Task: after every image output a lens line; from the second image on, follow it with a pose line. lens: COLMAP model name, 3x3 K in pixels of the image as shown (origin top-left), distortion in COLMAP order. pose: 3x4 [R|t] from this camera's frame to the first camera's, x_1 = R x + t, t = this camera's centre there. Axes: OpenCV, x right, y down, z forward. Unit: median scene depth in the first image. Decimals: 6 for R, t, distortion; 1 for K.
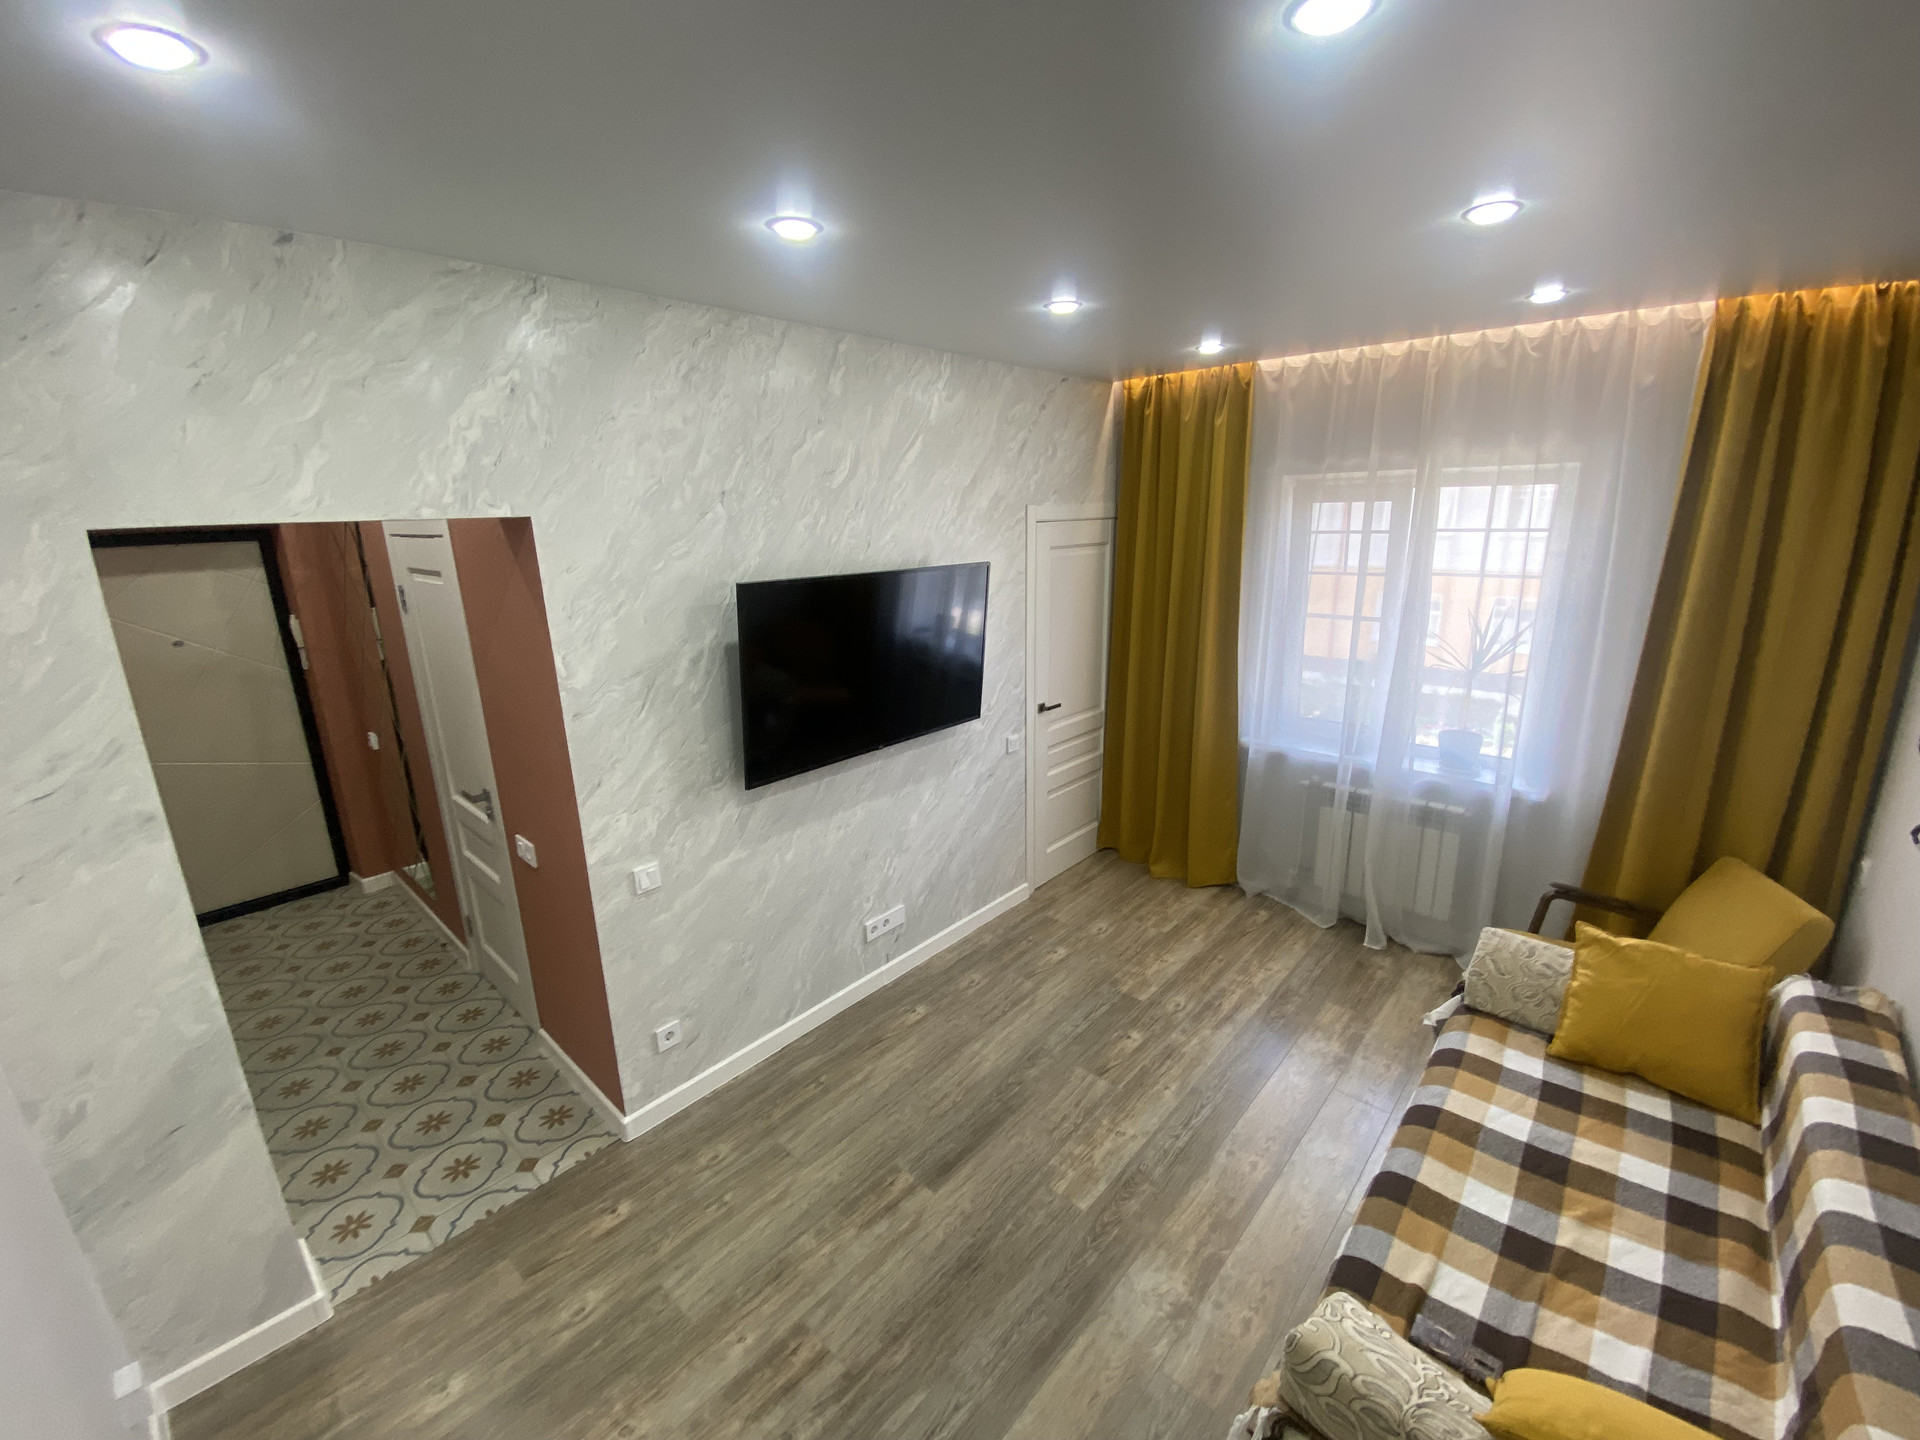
lens RADIAL K [[775.5, 0, 958.5], [0, 775.5, 715.5], [0, 0, 1]] dist [0.023321, -0.022932]
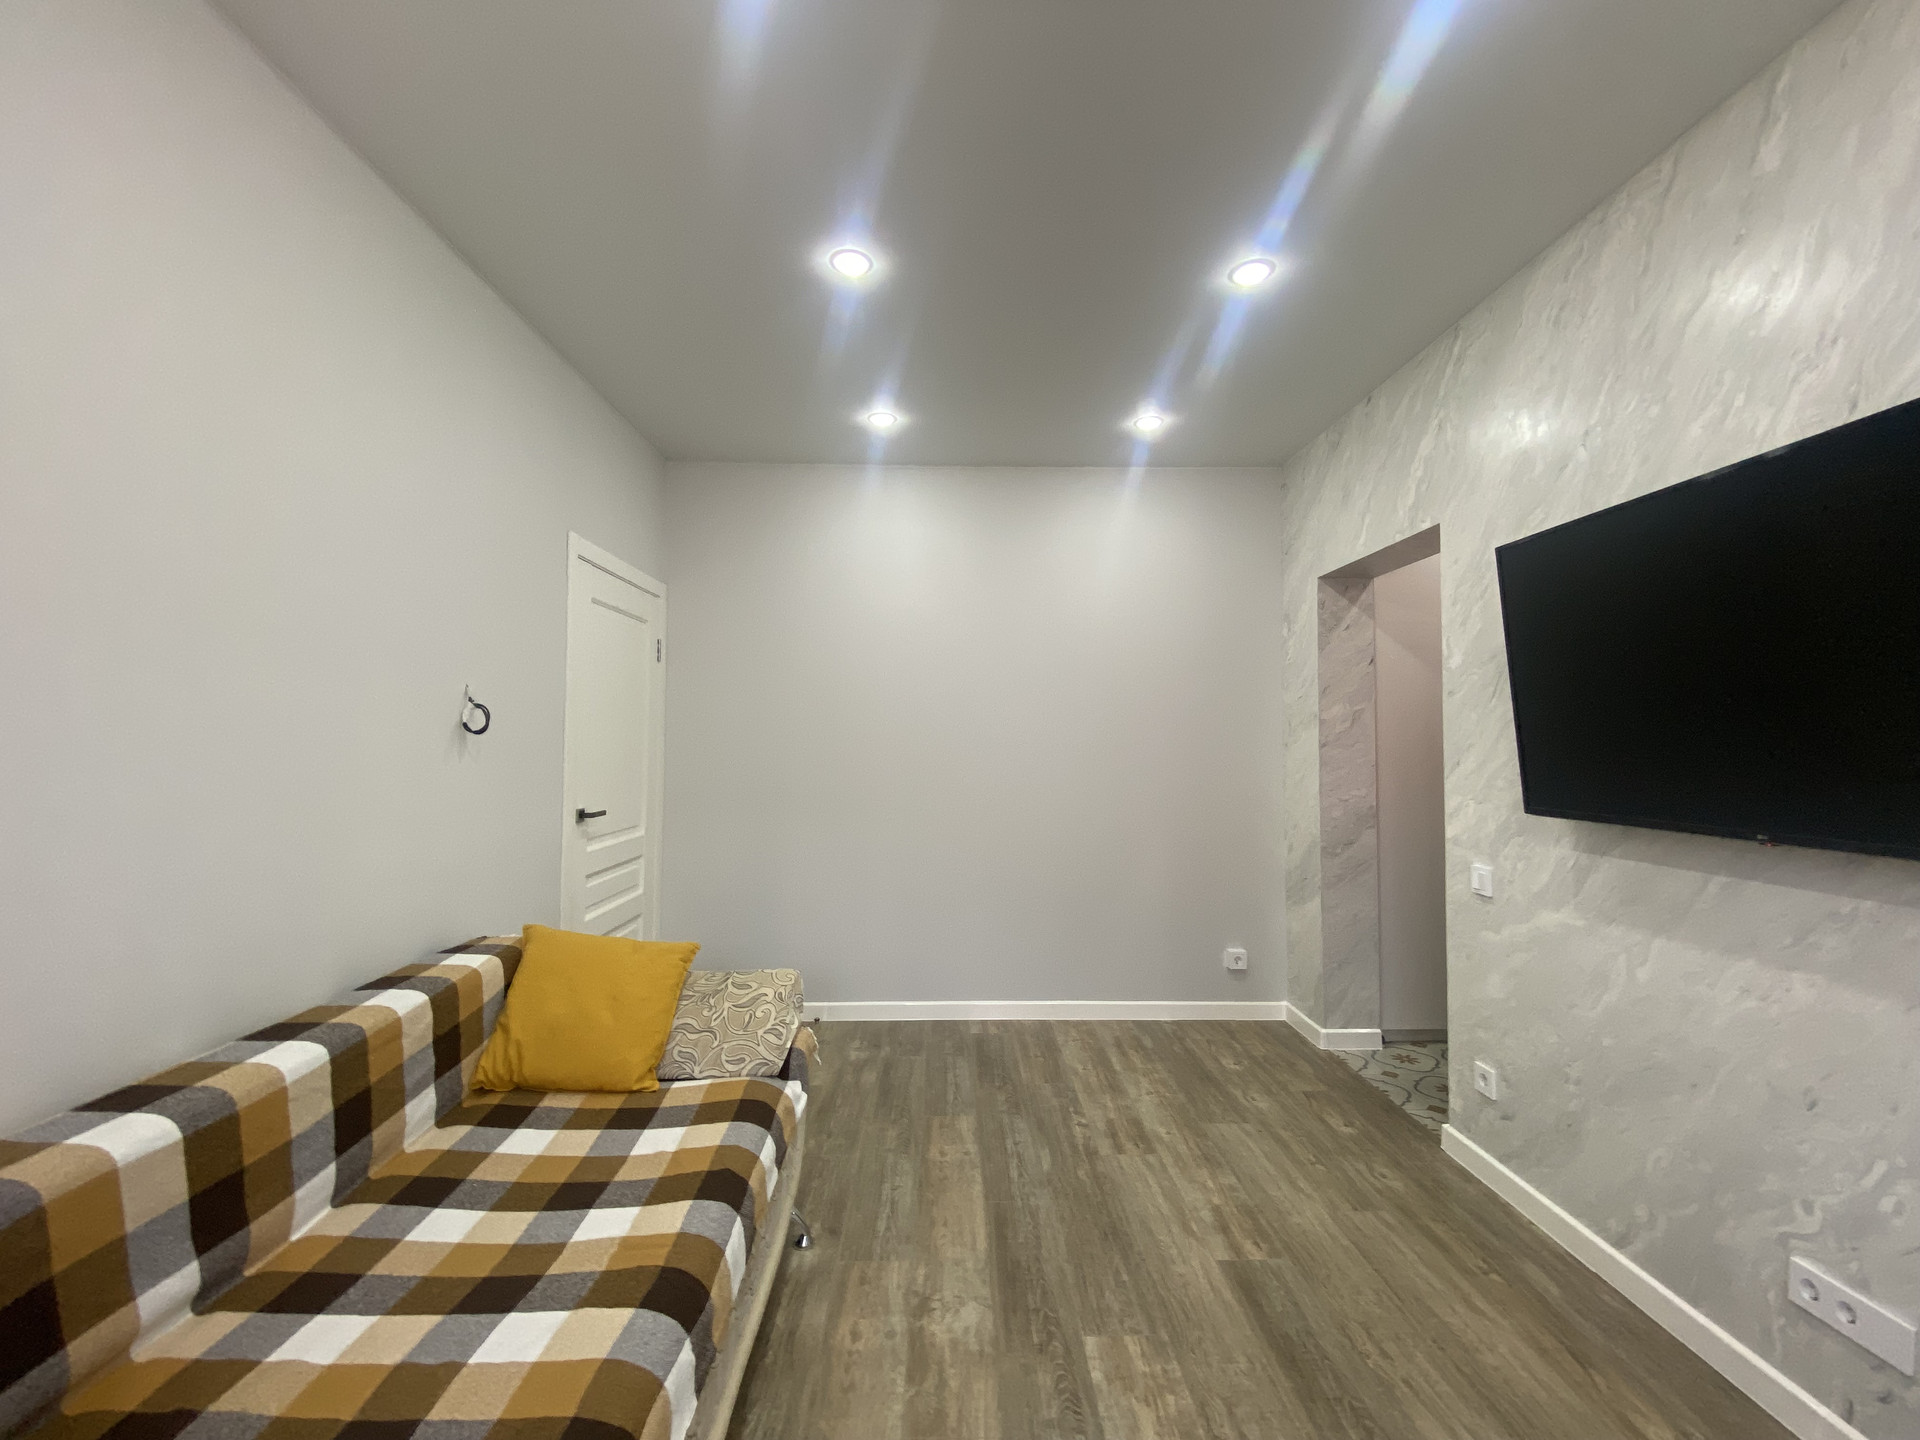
lens RADIAL K [[775.5, 0, 958.5], [0, 775.5, 715.5], [0, 0, 1]] dist [0.023321, -0.022932]
pose [[-0.728773, -0.006687, -0.684722, 0.726463], [-0.164585, 0.972349, 0.165677, -0.035164], [0.664681, 0.233436, -0.709723, 1.259290]]
